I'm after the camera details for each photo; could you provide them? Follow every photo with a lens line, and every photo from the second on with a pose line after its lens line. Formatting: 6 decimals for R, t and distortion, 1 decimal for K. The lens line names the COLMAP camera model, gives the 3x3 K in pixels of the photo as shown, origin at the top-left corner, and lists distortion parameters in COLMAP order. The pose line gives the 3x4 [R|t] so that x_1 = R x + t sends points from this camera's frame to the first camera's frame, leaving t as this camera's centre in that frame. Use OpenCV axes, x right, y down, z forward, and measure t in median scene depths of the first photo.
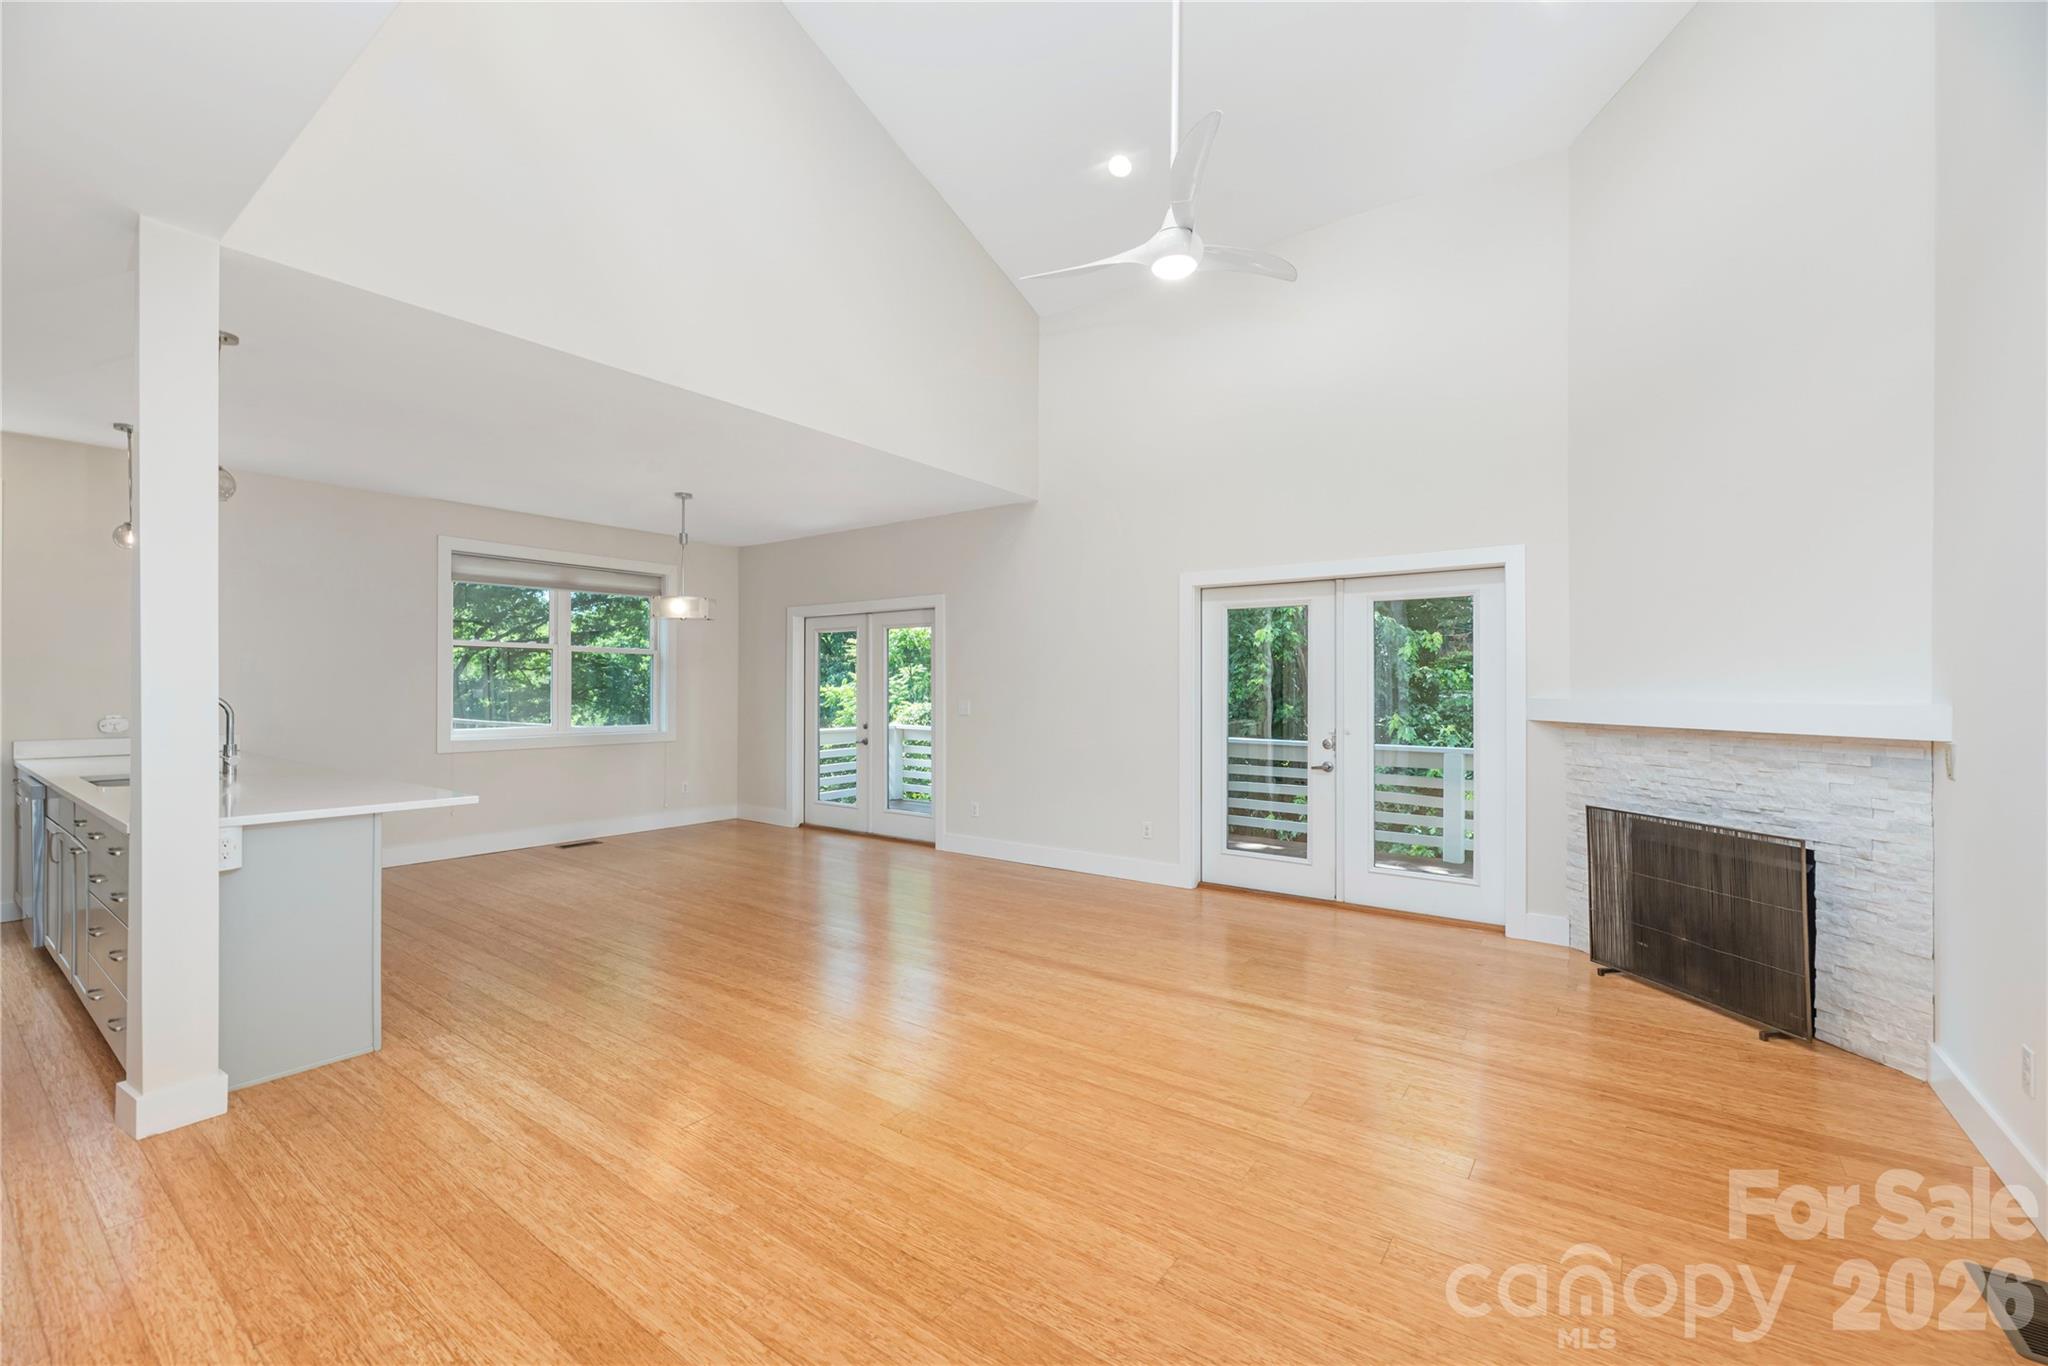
lens RADIAL K [[842.2, 0, 1018.4], [0, 842.2, 687.9], [0, 0, 1]] dist [-0.004607, -0.000586]
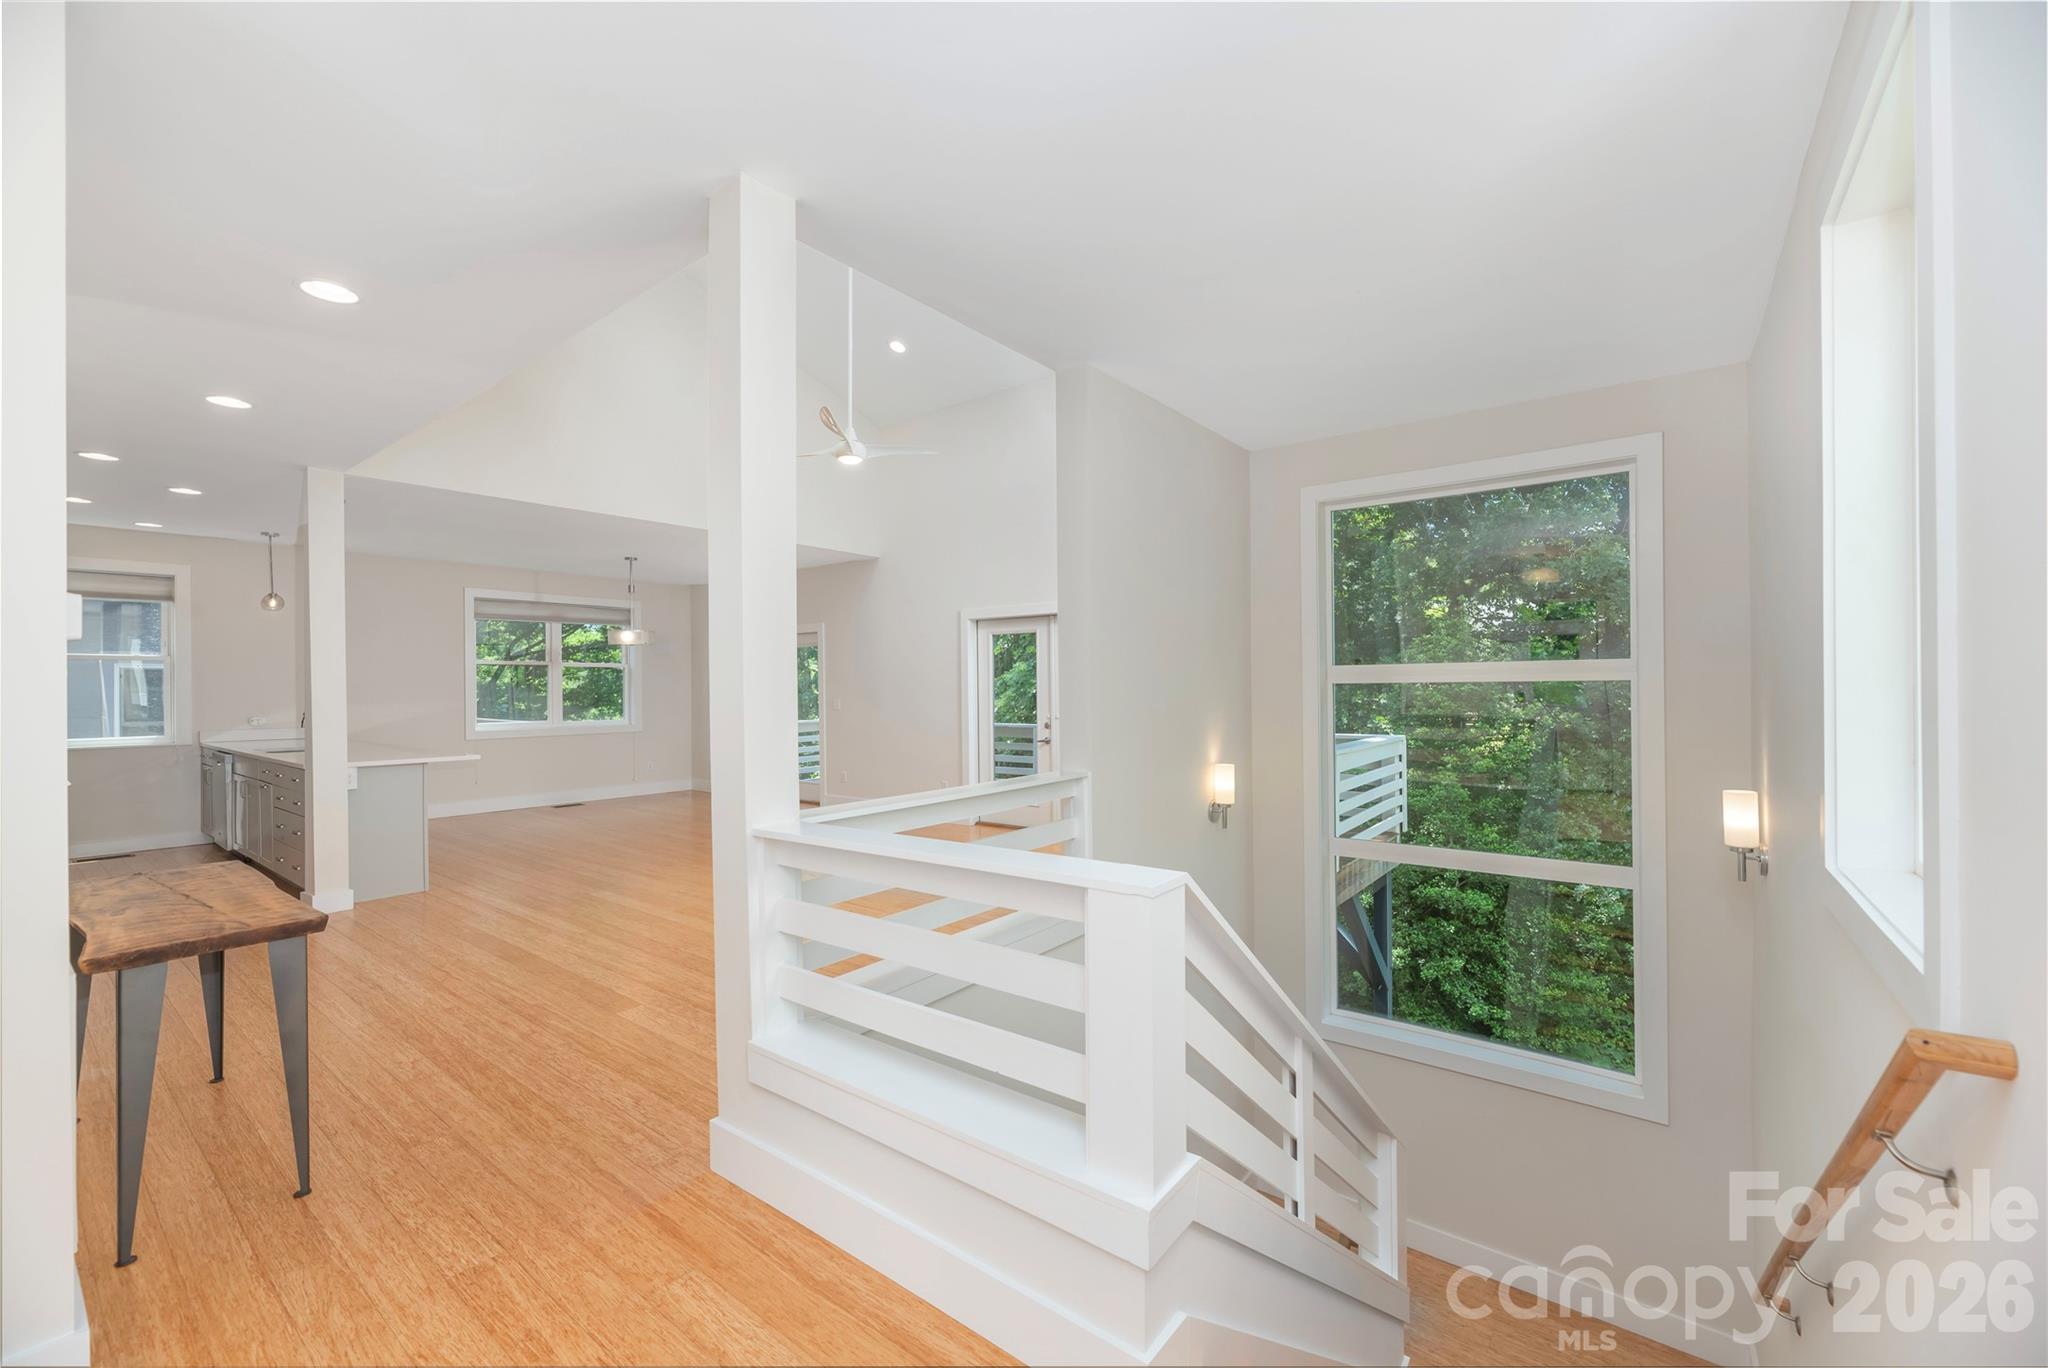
lens RADIAL K [[830.2, 0, 1011.1], [0, 830.2, 691.3], [0, 0, 1]] dist [-0.000689, -0.000227]
pose [[0.999231, -0.010874, -0.037680, 0.423908], [0.011066, 0.999927, 0.004877, -0.001998], [0.037624, -0.005290, 0.999278, -0.553470]]
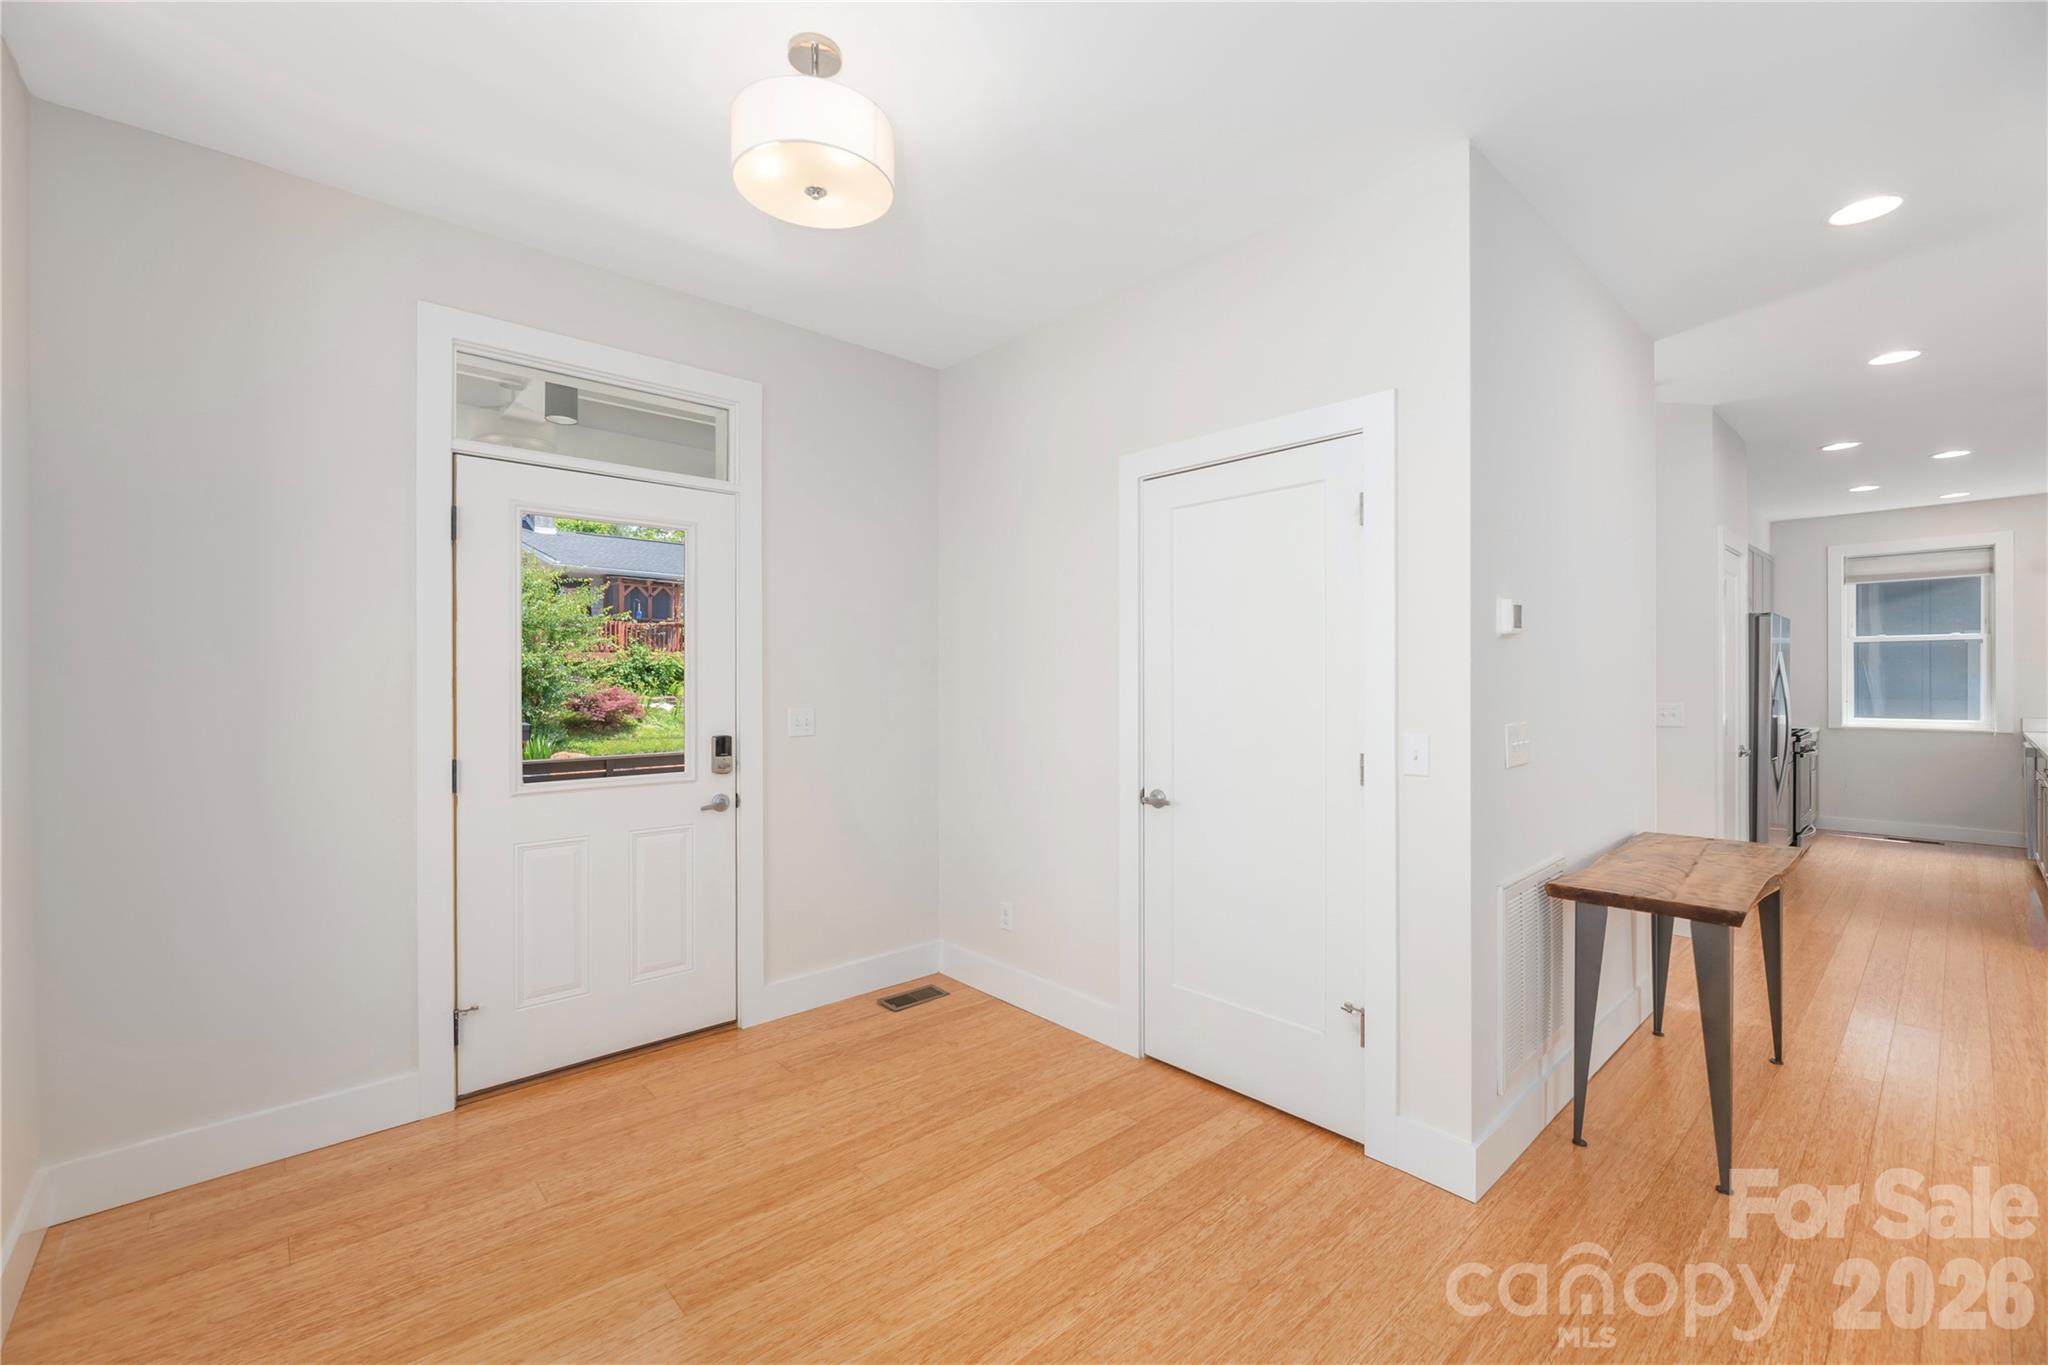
lens RADIAL K [[842.2, 0, 1018.4], [0, 842.2, 687.4], [0, 0, 1]] dist [-0.004607, -0.000586]
pose [[-0.205613, 0.004986, -0.978621, 0.536861], [0.004014, 0.999983, 0.004251, 0.000600], [0.978625, -0.003054, -0.205630, -0.374463]]
